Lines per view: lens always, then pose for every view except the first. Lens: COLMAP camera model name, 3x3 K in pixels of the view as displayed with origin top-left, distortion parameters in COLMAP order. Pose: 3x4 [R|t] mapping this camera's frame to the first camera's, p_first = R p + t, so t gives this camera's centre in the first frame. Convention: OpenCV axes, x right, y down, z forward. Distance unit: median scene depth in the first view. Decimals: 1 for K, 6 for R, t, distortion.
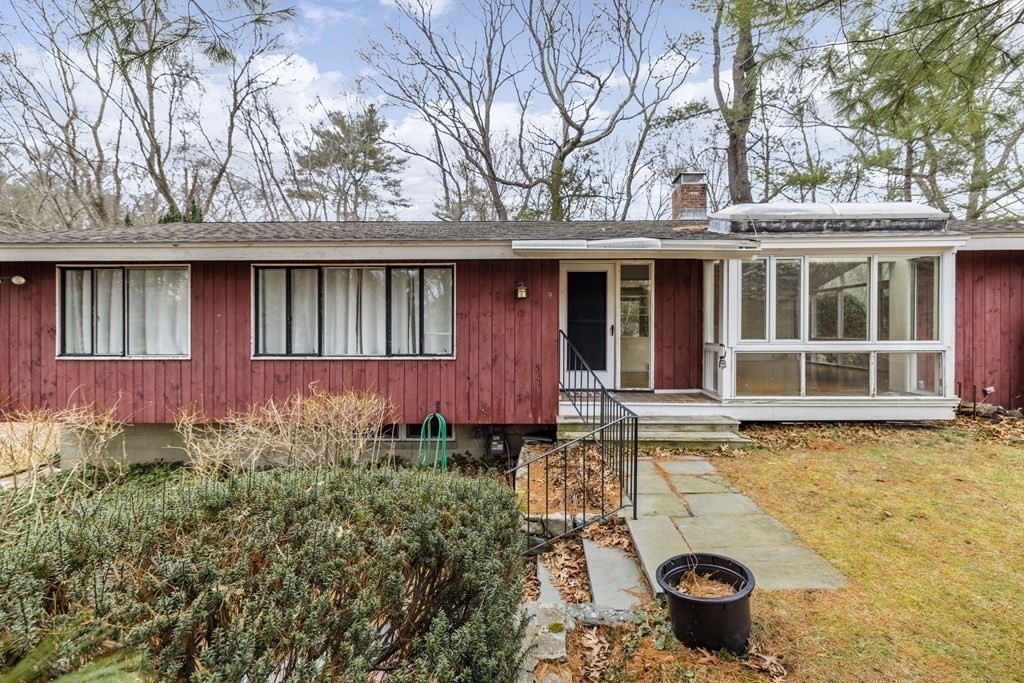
lens RADIAL K [[453.8, 0, 512.2], [0, 453.8, 332.4], [0, 0, 1]] dist [0.000734, 0.000054]
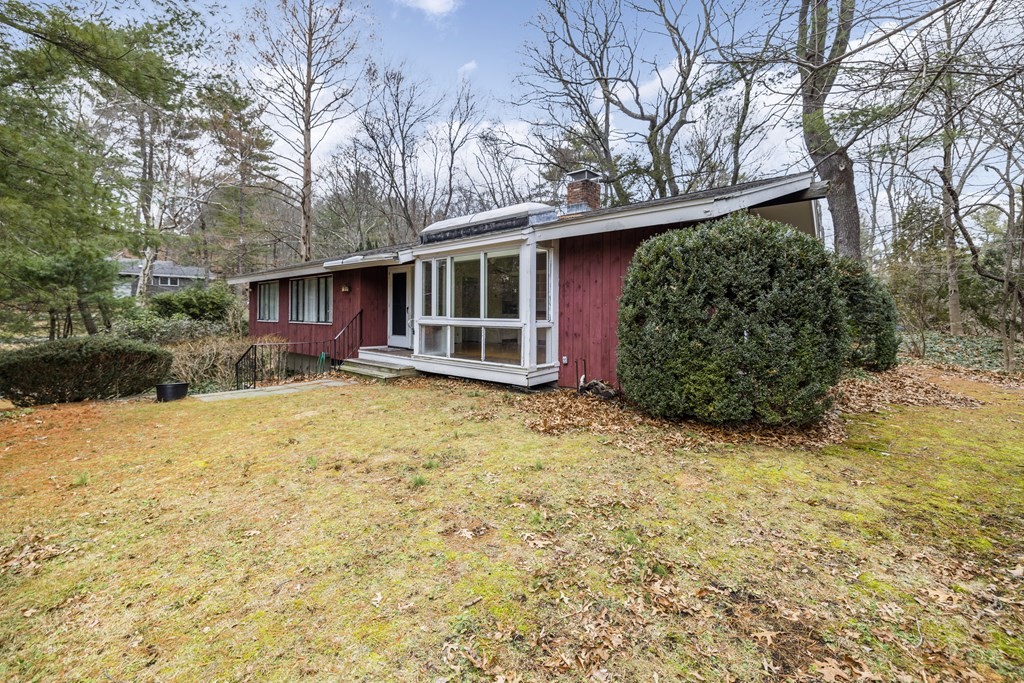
lens RADIAL K [[453.8, 0, 519.7], [0, 453.8, 314.5], [0, 0, 1]] dist [0.000734, 0.000054]
pose [[0.751717, 0.008371, -0.659432, 1.667613], [-0.007572, 0.999963, 0.004062, 0.001792], [0.659442, 0.001940, 0.751753, 0.098619]]
